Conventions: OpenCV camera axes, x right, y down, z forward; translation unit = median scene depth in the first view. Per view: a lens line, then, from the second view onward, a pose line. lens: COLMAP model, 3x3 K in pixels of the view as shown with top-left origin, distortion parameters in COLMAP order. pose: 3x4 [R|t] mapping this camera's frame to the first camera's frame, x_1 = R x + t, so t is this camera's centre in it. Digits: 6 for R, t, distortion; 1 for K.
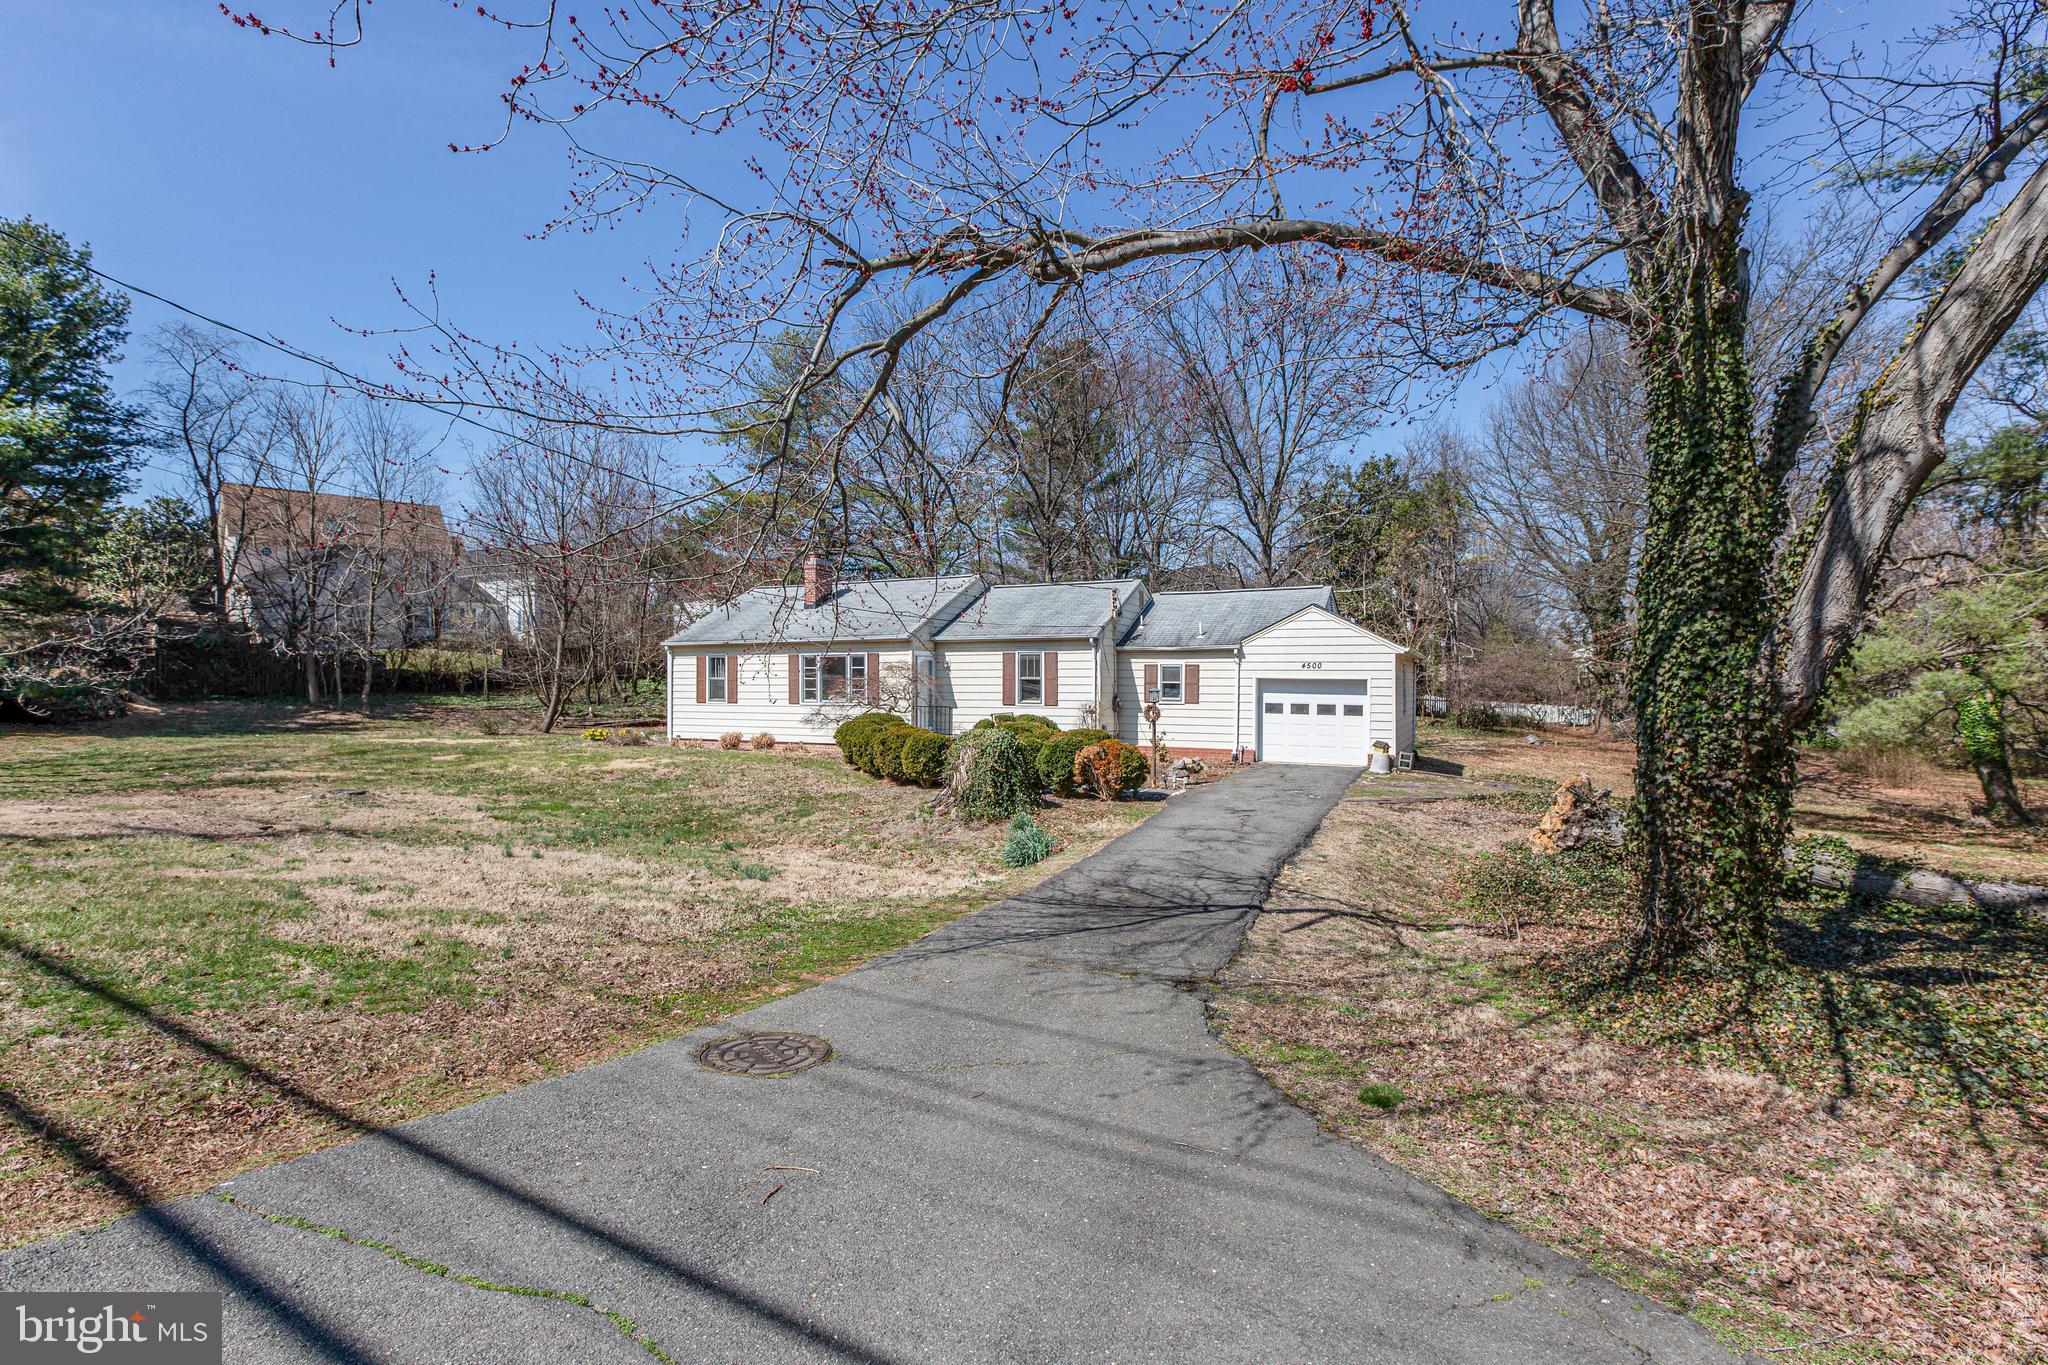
lens RADIAL K [[931.3, 0, 1046.7], [0, 931.3, 707.8], [0, 0, 1]] dist [-0.024850, 0.012853]
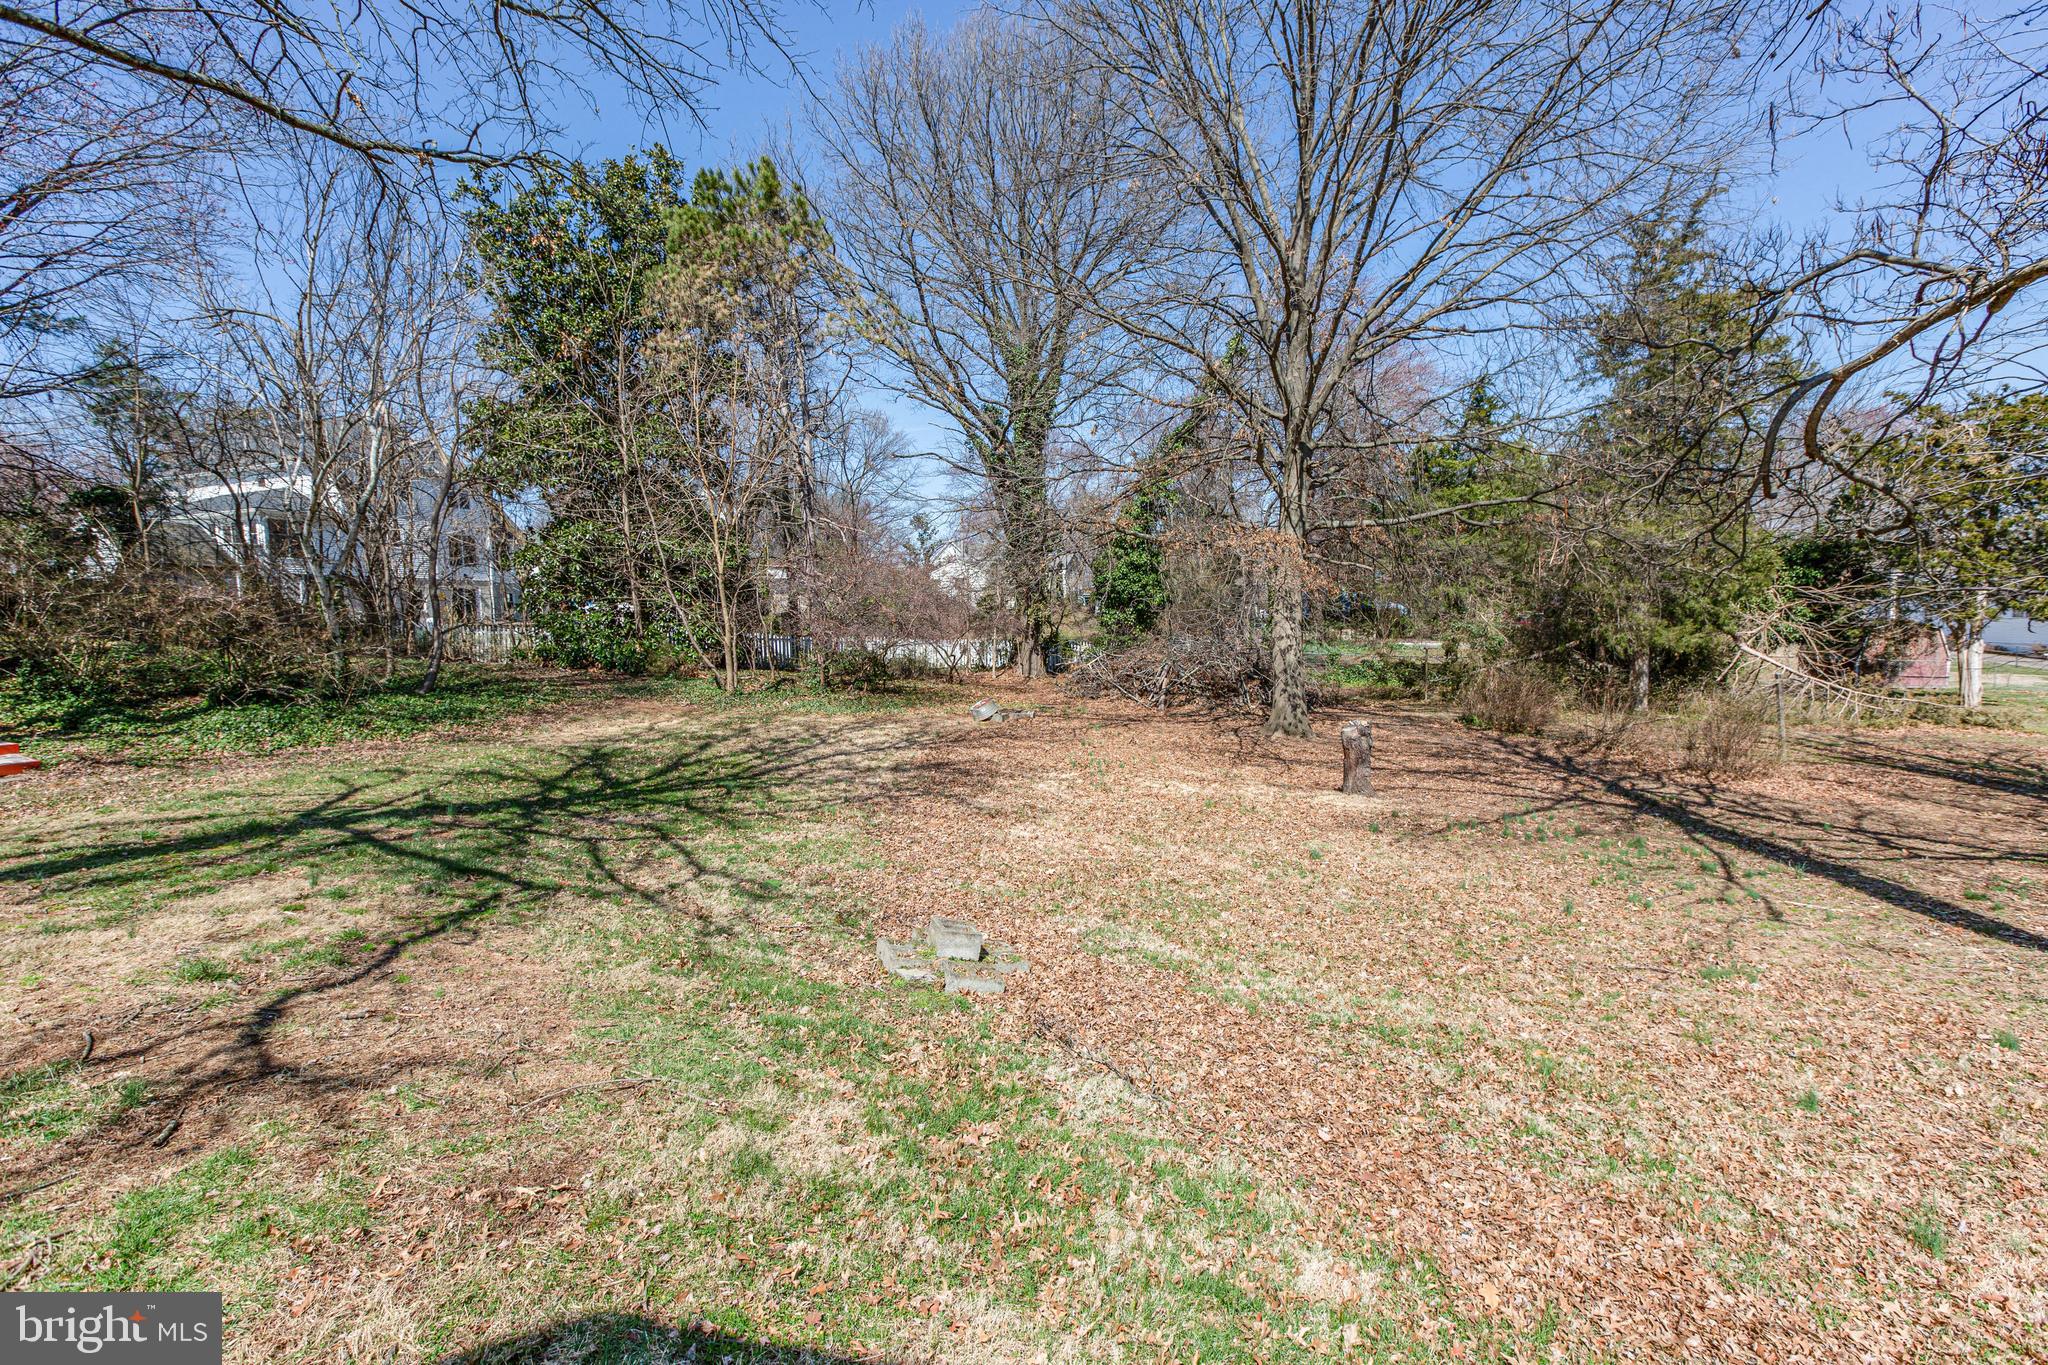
lens RADIAL K [[931.3, 0, 1021.6], [0, 931.3, 676.8], [0, 0, 1]] dist [-0.024850, 0.012853]
pose [[0.786582, -0.062431, 0.614322, 0.526350], [0.046092, 0.998037, 0.042409, -0.005646], [-0.615764, -0.005043, 0.787915, 1.291825]]
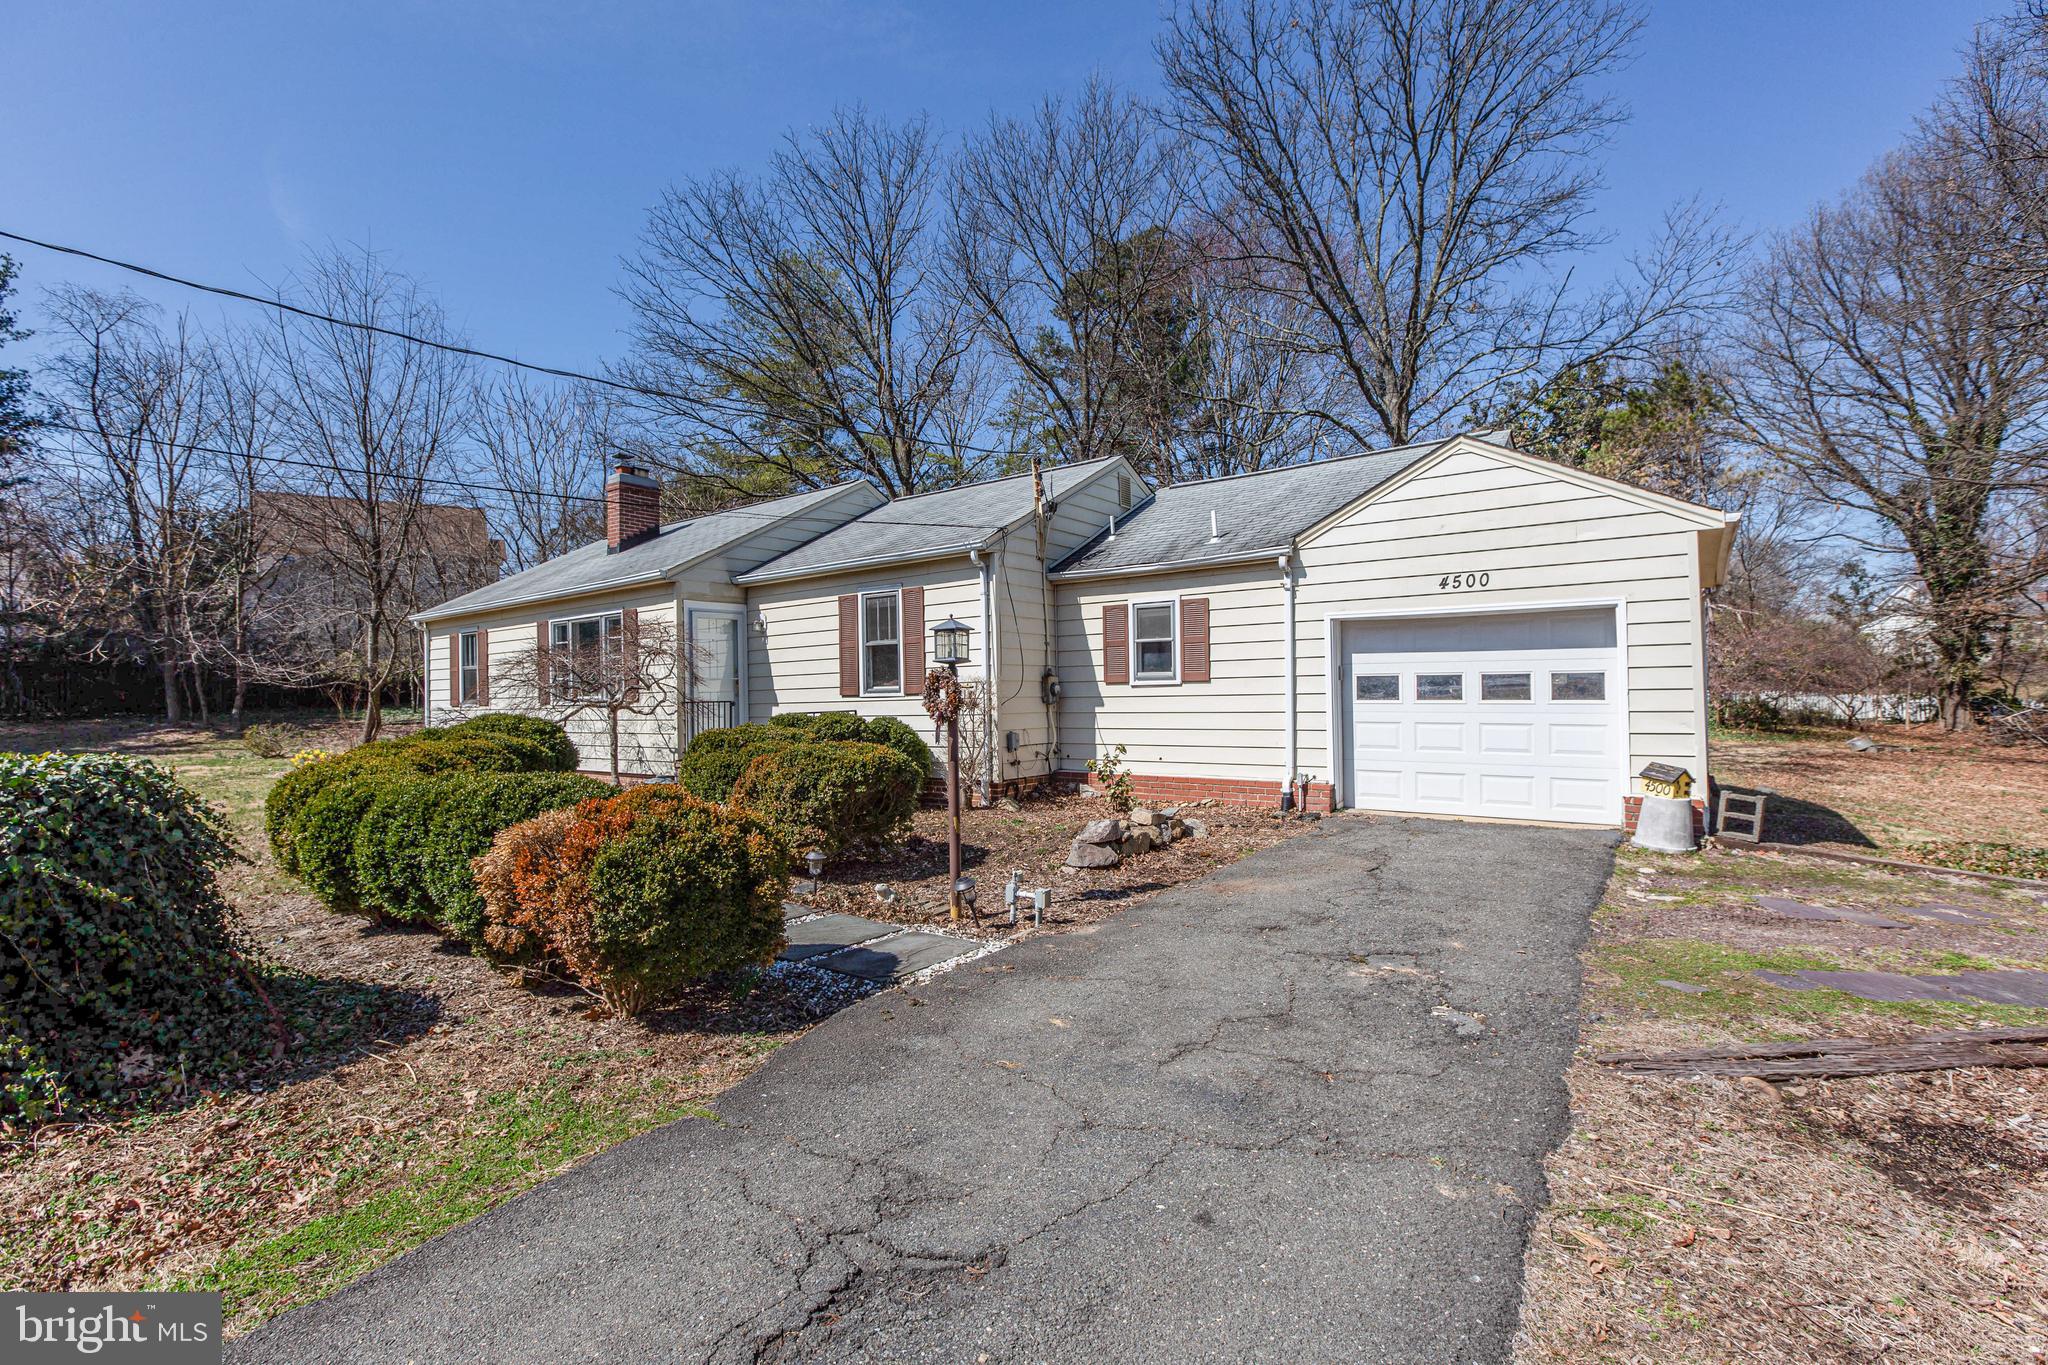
lens RADIAL K [[931.3, 0, 1021.2], [0, 931.3, 689.3], [0, 0, 1]] dist [-0.024850, 0.012853]
pose [[0.980152, -0.023355, -0.196866, 0.160805], [0.017558, 0.999361, -0.031143, 0.011533], [0.197468, 0.027068, 0.979936, 0.522414]]
